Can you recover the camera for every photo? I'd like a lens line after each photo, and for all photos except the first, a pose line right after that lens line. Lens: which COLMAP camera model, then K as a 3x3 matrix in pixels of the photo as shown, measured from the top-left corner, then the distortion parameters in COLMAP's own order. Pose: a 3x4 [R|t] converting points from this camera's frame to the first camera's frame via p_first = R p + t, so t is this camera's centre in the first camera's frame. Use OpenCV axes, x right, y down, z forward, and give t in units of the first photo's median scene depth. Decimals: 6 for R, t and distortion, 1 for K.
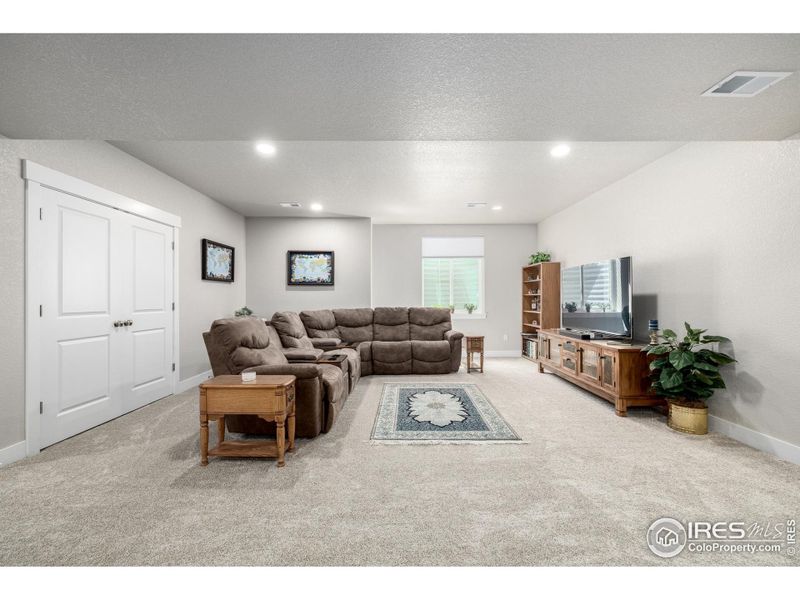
lens RADIAL K [[334.9, 0, 401.2], [0, 334.9, 298.7], [0, 0, 1]] dist [0.002003, -0.000010]
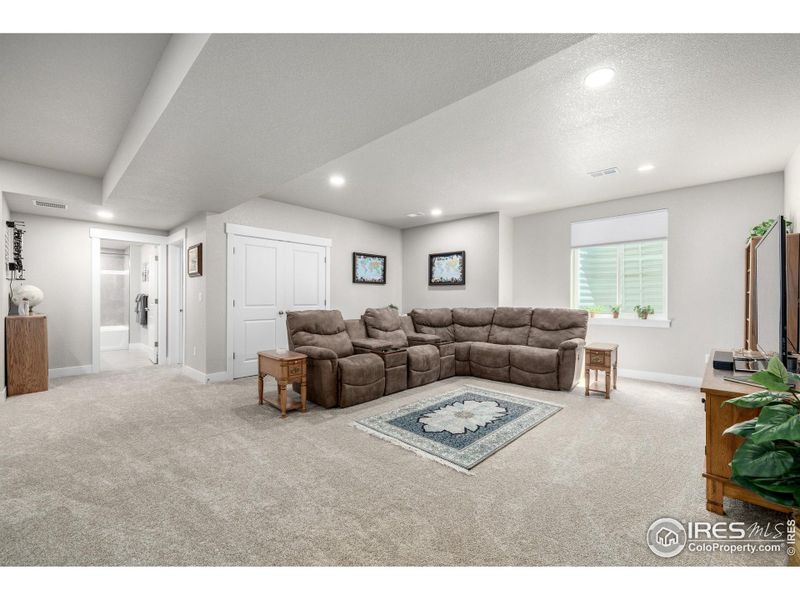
lens RADIAL K [[334.9, 0, 401.2], [0, 334.9, 298.7], [0, 0, 1]] dist [0.002003, -0.000010]
pose [[0.719527, 0.005406, -0.694444, 0.405393], [-0.004518, 0.999985, 0.003104, 0.000806], [0.694450, 0.000904, 0.719540, 0.148038]]
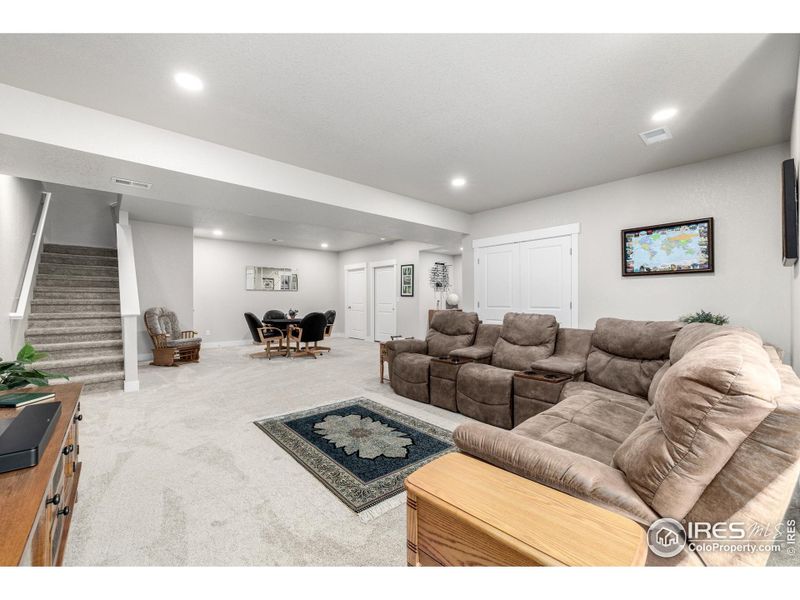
lens RADIAL K [[323.0, 0, 396.3], [0, 323.0, 299.2], [0, 0, 1]] dist [0.000978, 0.000034]
pose [[-0.750926, 0.006757, -0.660352, 0.365847], [0.008200, 0.999966, 0.000907, -0.002311], [0.660336, -0.004734, -0.750955, 1.069035]]
